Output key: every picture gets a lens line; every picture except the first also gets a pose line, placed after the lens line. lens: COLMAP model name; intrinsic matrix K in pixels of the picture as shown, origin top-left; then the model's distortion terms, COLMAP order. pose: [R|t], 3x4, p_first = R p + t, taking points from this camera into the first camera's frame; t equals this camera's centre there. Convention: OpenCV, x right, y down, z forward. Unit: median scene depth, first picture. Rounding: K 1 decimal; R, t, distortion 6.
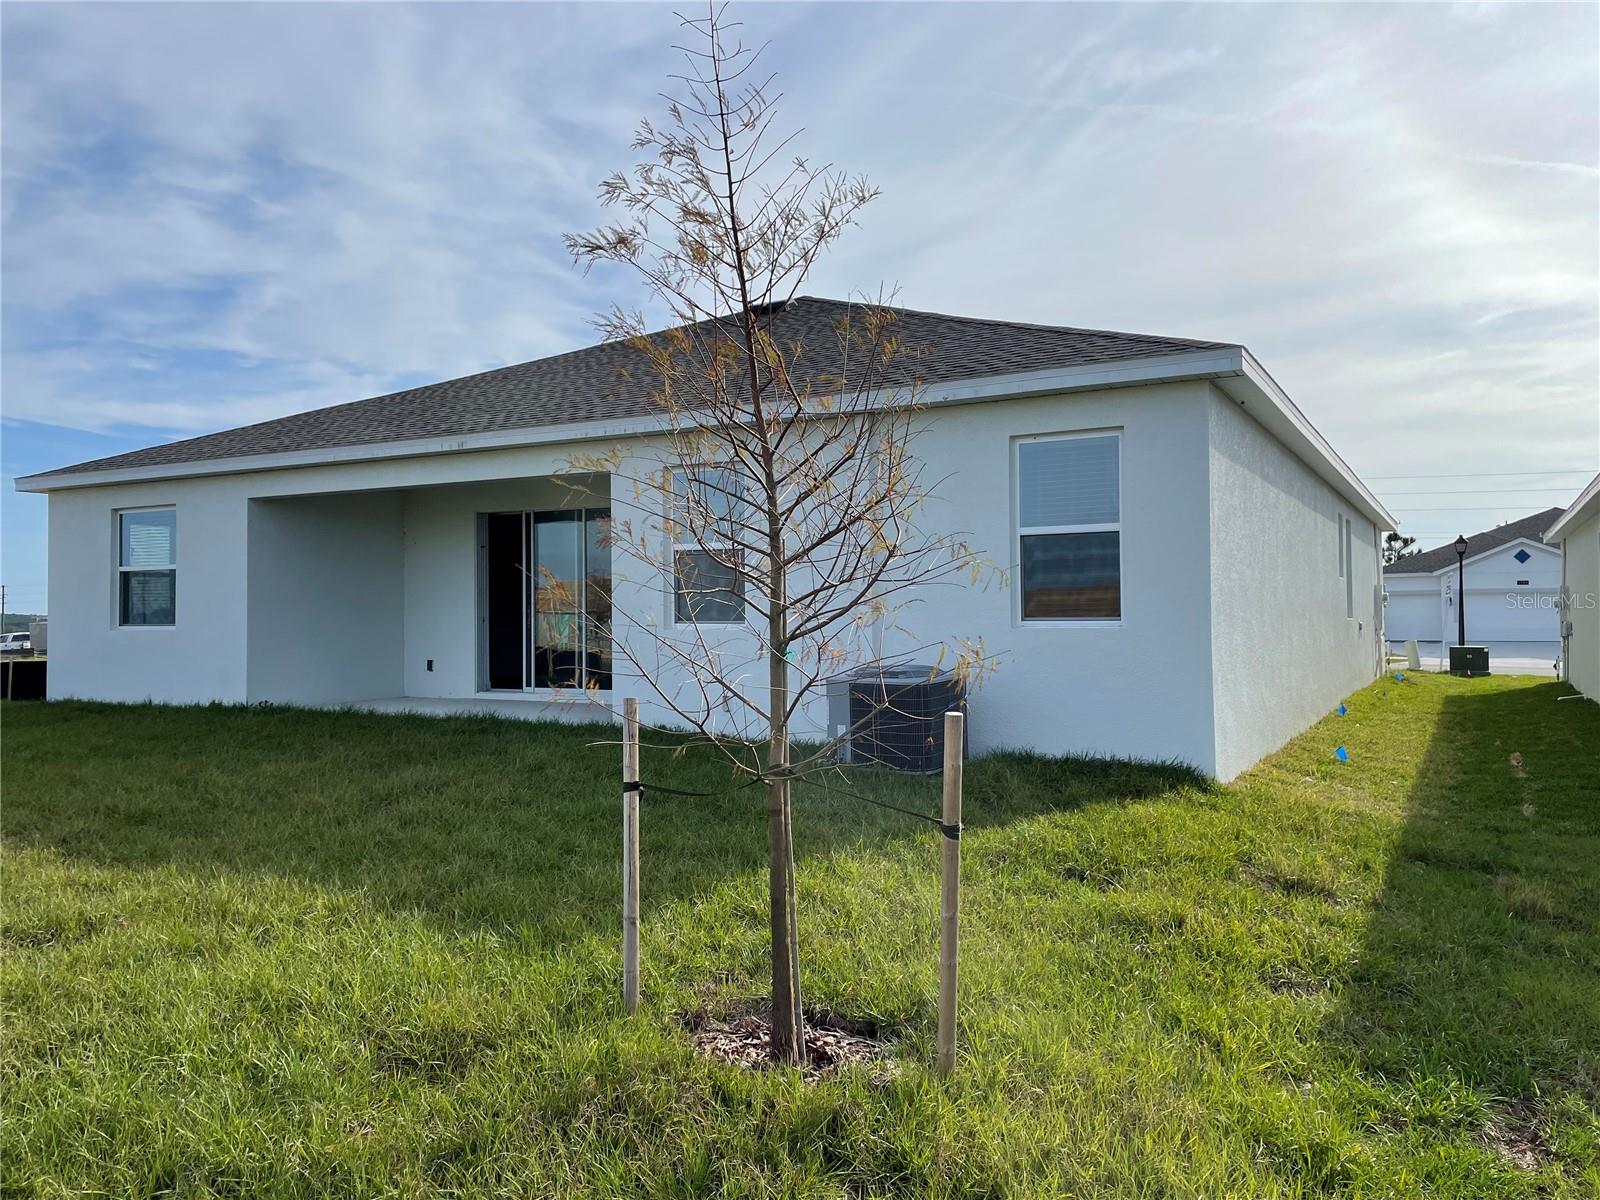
lens RADIAL K [[1209.0, 0, 803.9], [0, 1209.0, 600.5], [0, 0, 1]] dist [0.091418, -0.121930]
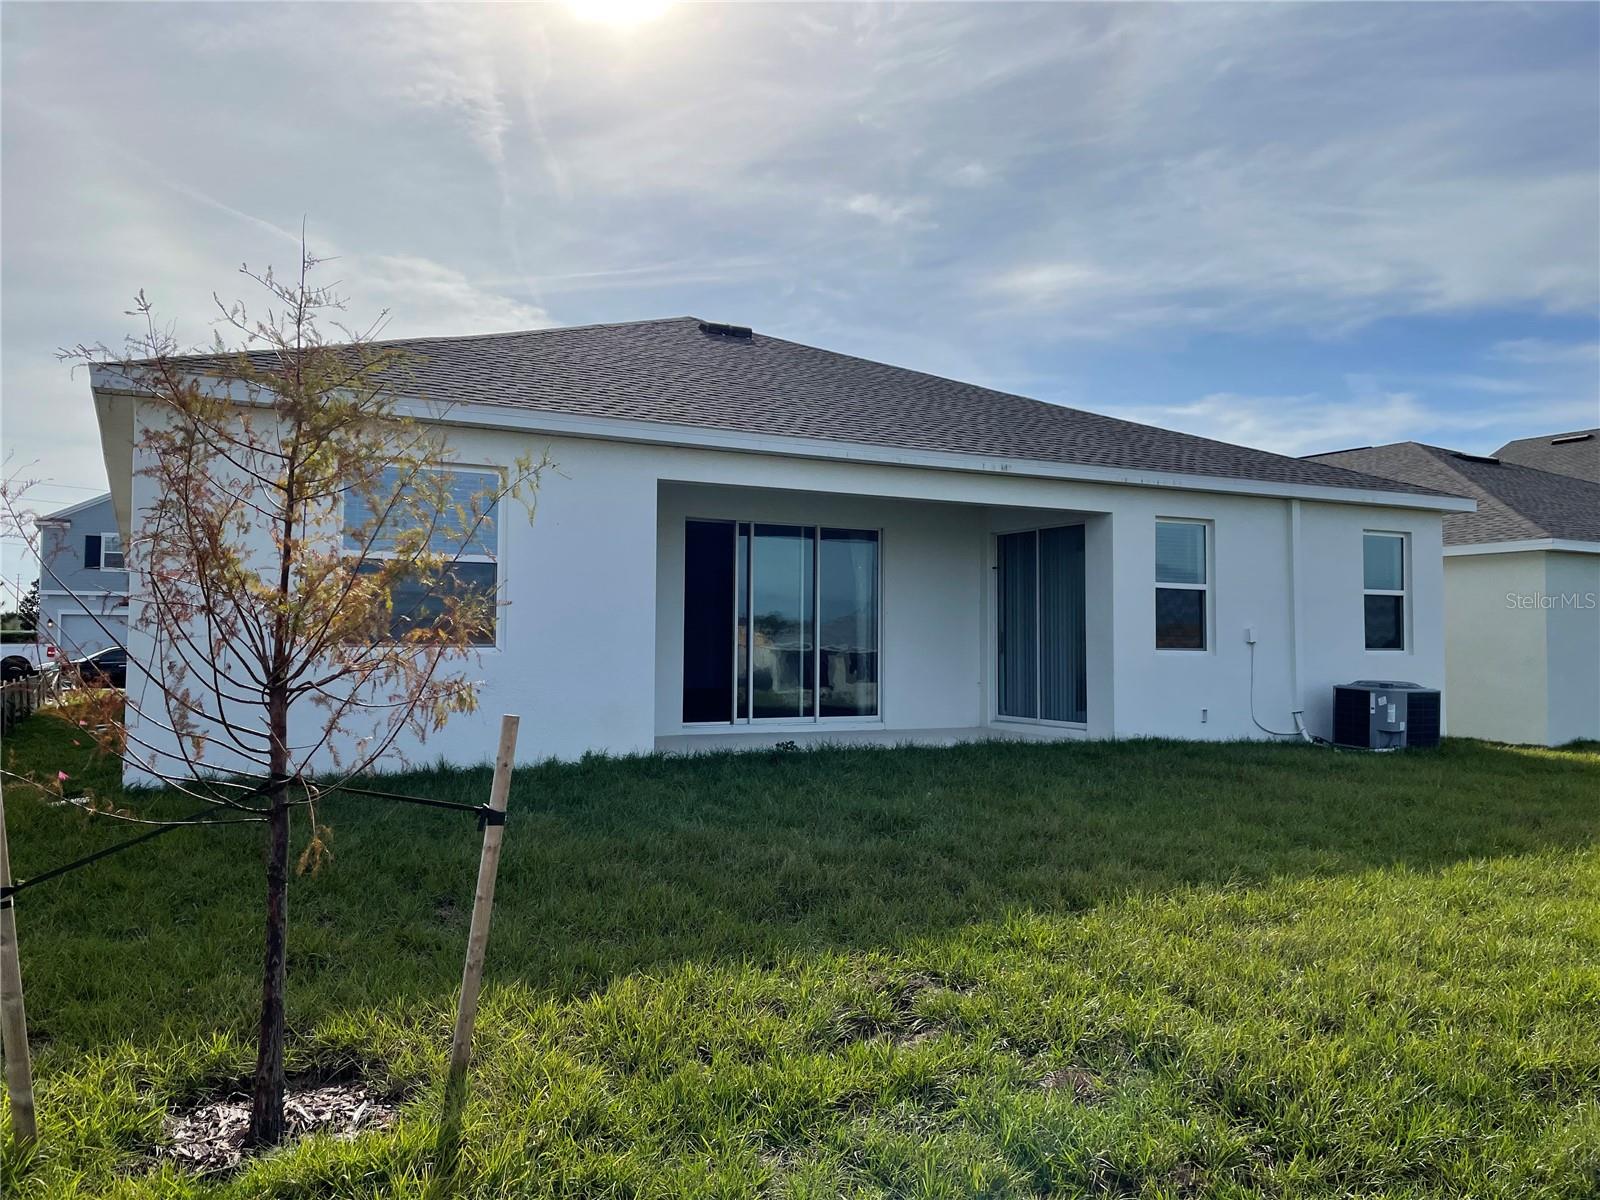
lens RADIAL K [[1209.0, 0, 803.9], [0, 1209.0, 600.5], [0, 0, 1]] dist [0.091418, -0.121930]
pose [[0.553193, 0.037975, 0.832187, -1.011207], [-0.022939, 0.999276, -0.030352, 0.011636], [-0.832737, -0.002299, 0.553664, 0.502821]]
